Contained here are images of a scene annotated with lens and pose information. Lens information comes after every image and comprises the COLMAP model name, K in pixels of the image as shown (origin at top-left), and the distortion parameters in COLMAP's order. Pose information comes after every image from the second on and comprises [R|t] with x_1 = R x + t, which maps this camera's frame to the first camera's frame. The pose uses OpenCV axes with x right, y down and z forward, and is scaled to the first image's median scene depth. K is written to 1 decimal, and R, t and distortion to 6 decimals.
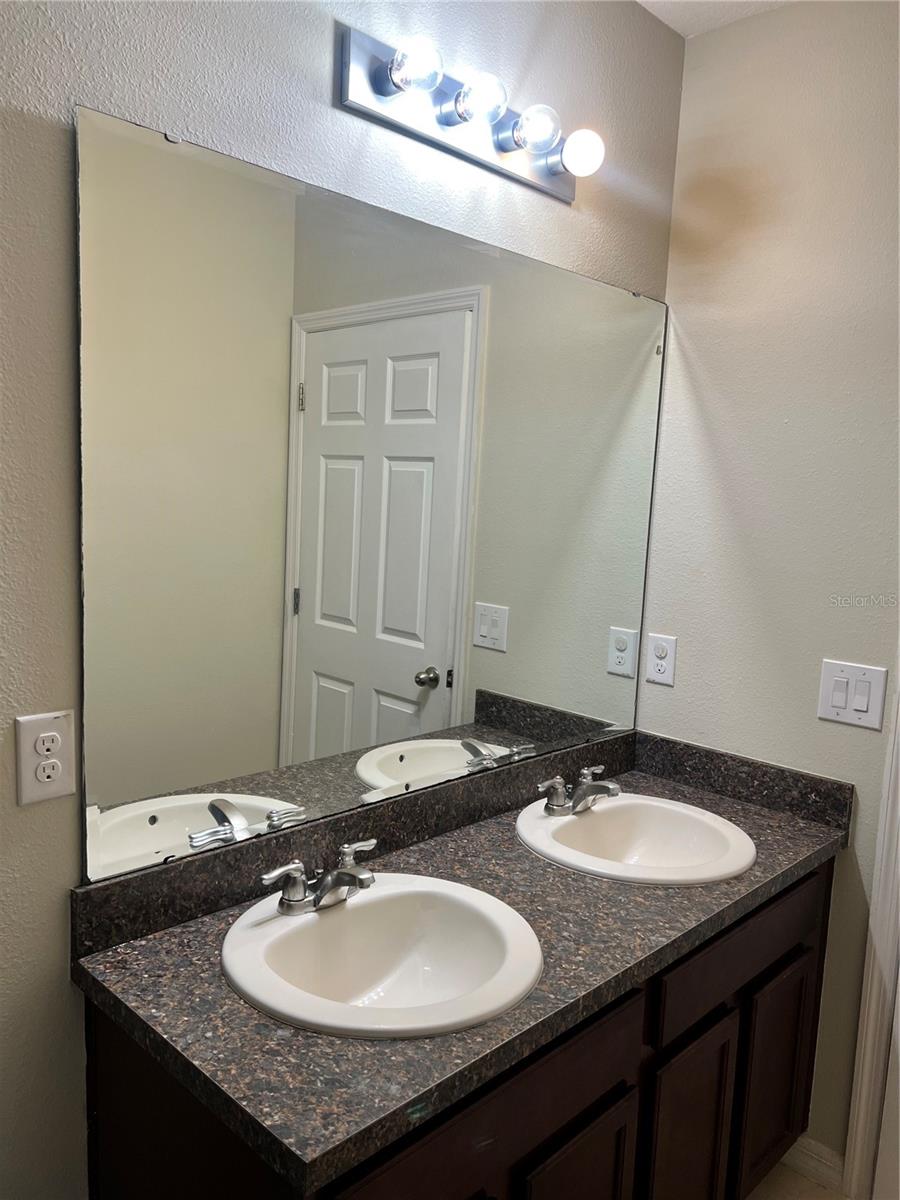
lens RADIAL K [[902.2, 0, 444.8], [0, 902.2, 611.7], [0, 0, 1]] dist [0.000445, -0.001980]
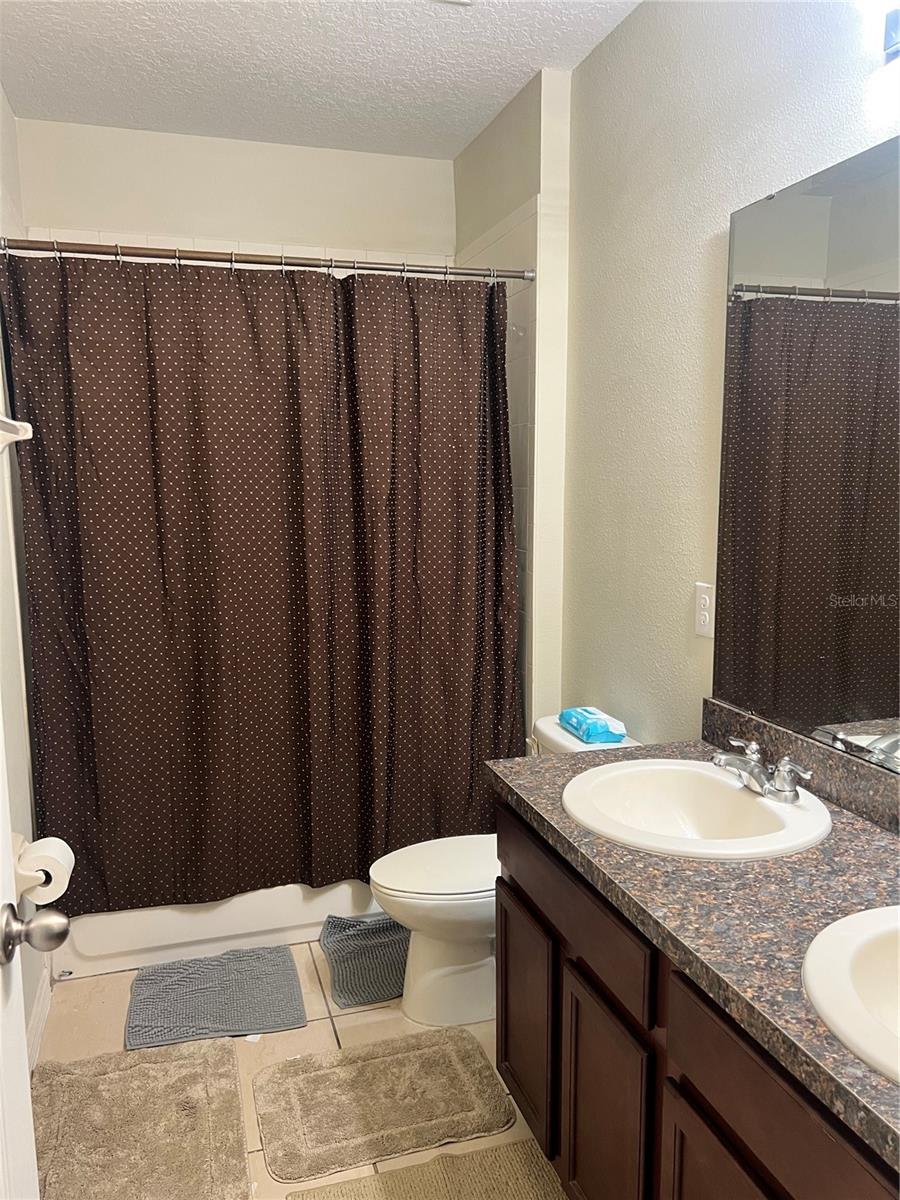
lens RADIAL K [[887.6, 0, 447.2], [0, 887.6, 610.4], [0, 0, 1]] dist [0.039457, -0.061432]
pose [[-0.470012, 0.093051, -0.877742, 0.545203], [-0.131420, 0.975966, 0.173836, -0.027783], [0.872822, 0.197058, -0.446487, 0.577813]]
